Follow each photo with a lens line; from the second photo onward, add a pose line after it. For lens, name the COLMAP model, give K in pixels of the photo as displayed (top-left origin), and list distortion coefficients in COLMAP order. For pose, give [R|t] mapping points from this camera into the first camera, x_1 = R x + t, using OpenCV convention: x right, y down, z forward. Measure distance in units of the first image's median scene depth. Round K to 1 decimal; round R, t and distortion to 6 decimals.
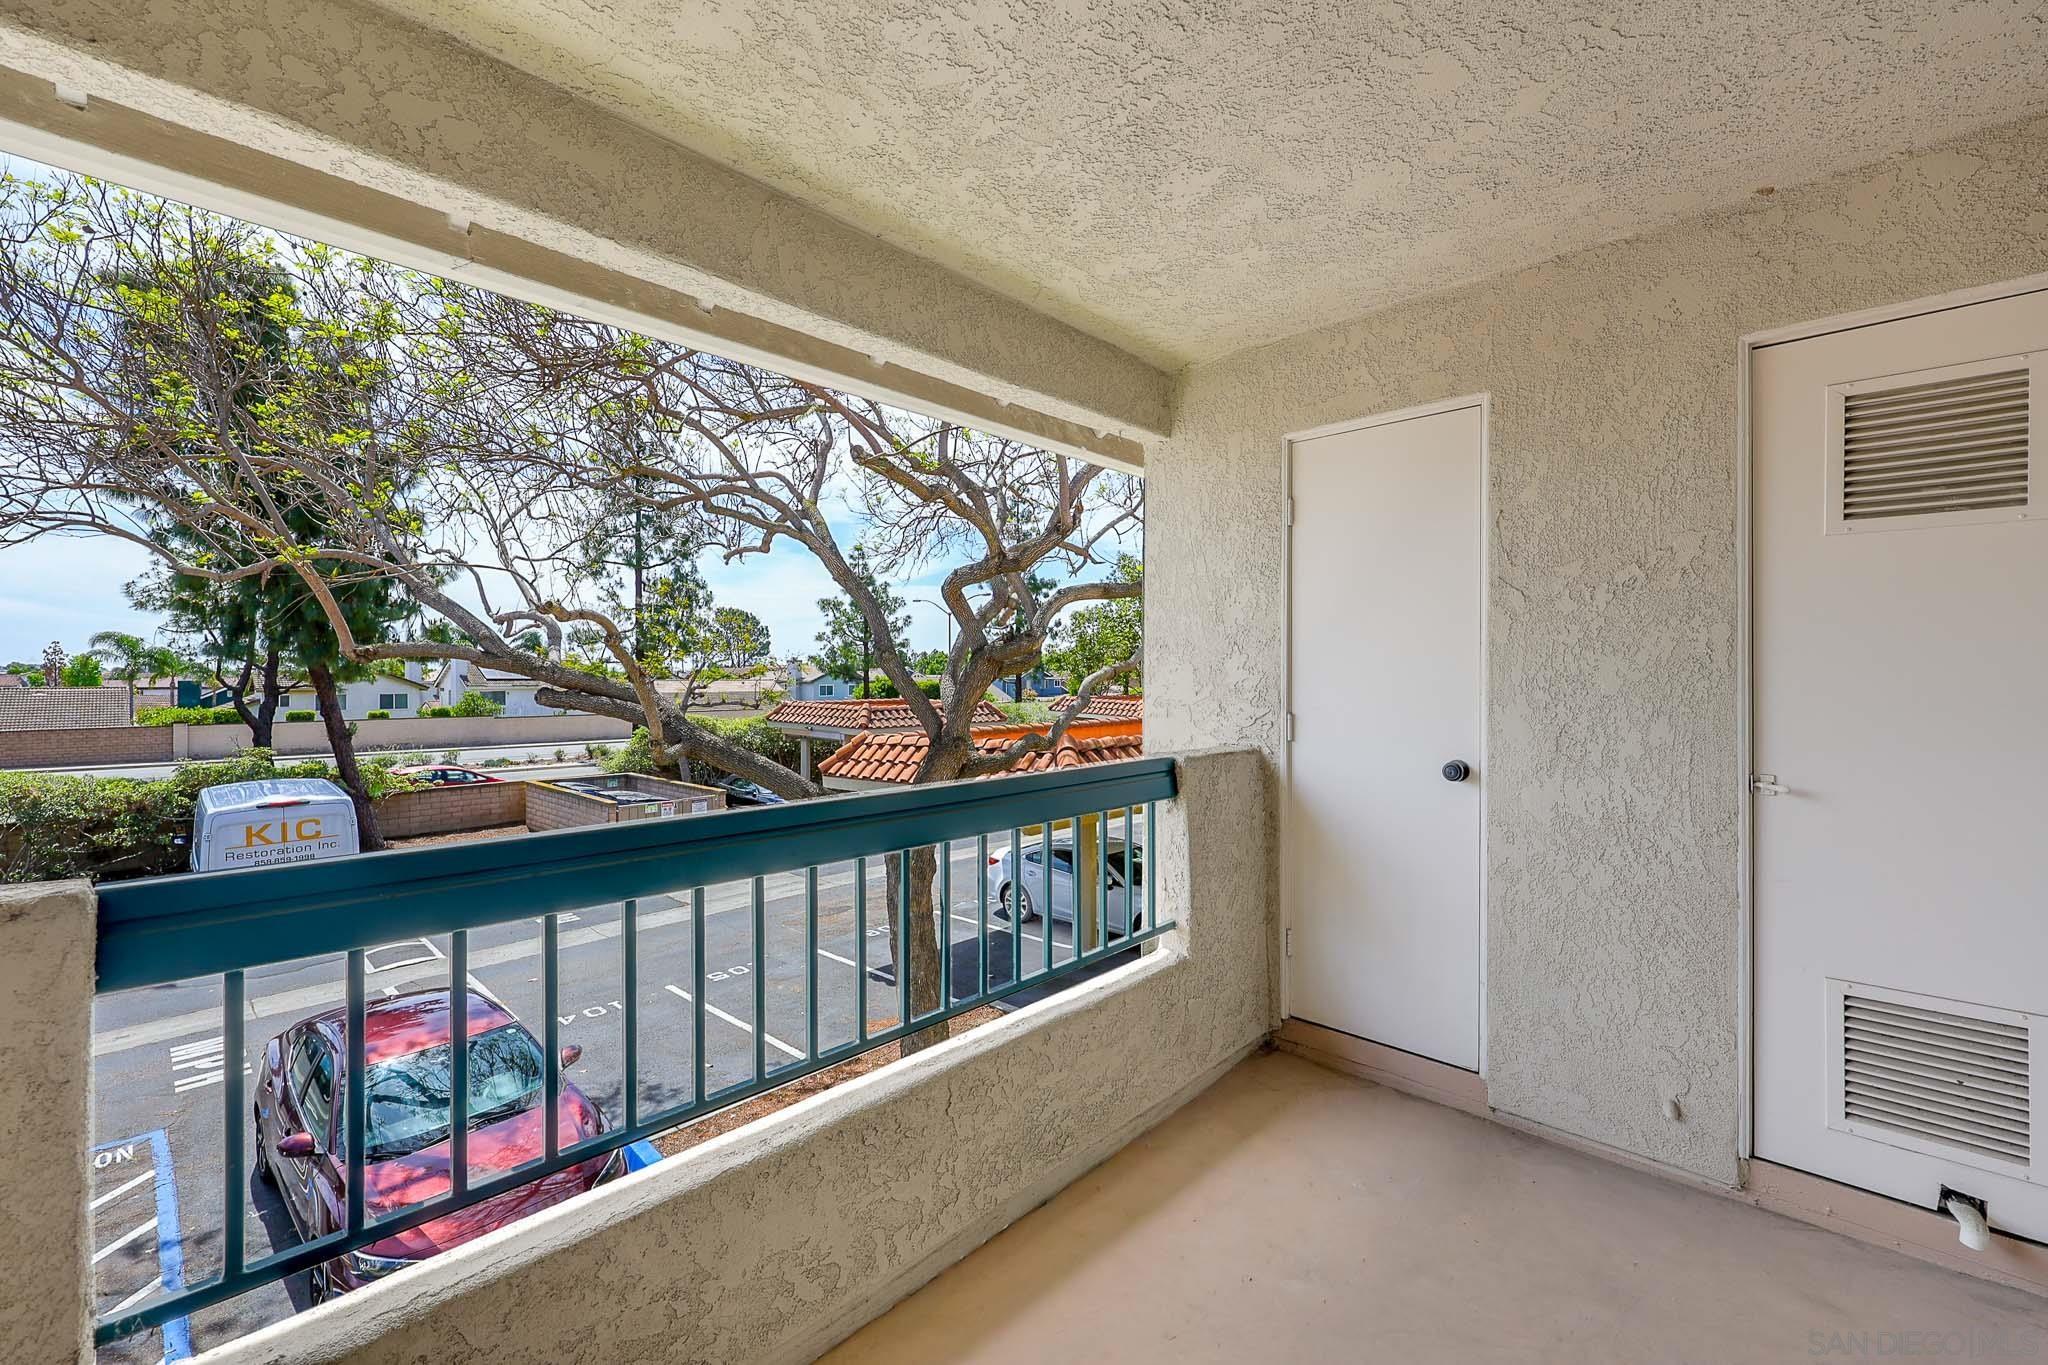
lens RADIAL K [[823.4, 0, 1024.0], [0, 823.4, 682.5], [0, 0, 1]] dist [0.001953, 0.000152]
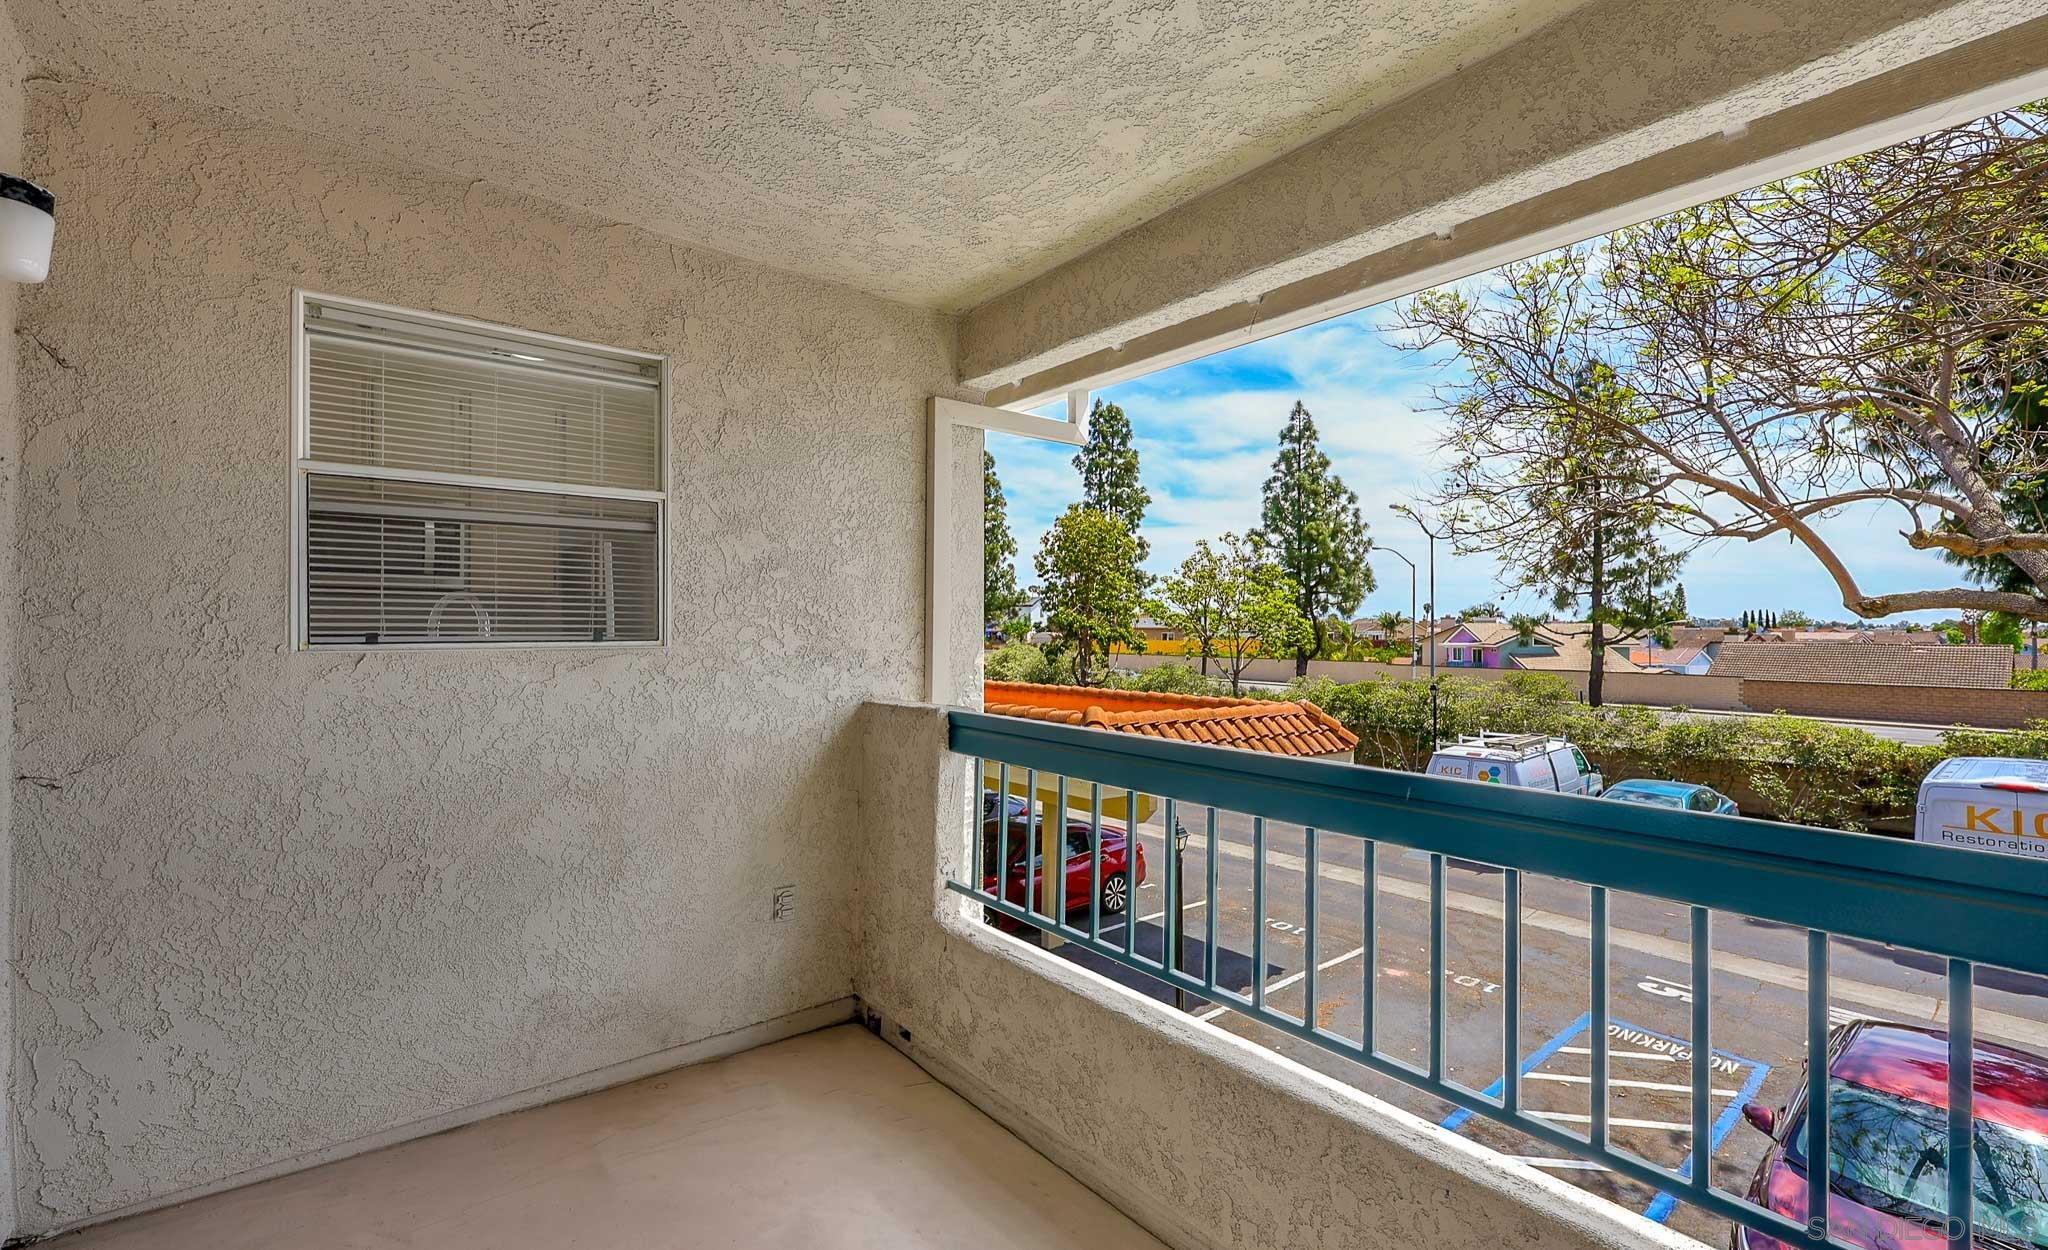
lens RADIAL K [[903.0, 0, 1024.0], [0, 903.0, 625.0], [0, 0, 1]] dist [0.001976, 0.000362]
pose [[-0.138670, -0.005334, -0.990324, 0.210370], [-0.012382, 0.999917, -0.003652, -0.001161], [0.990261, 0.011756, -0.138724, 0.205979]]
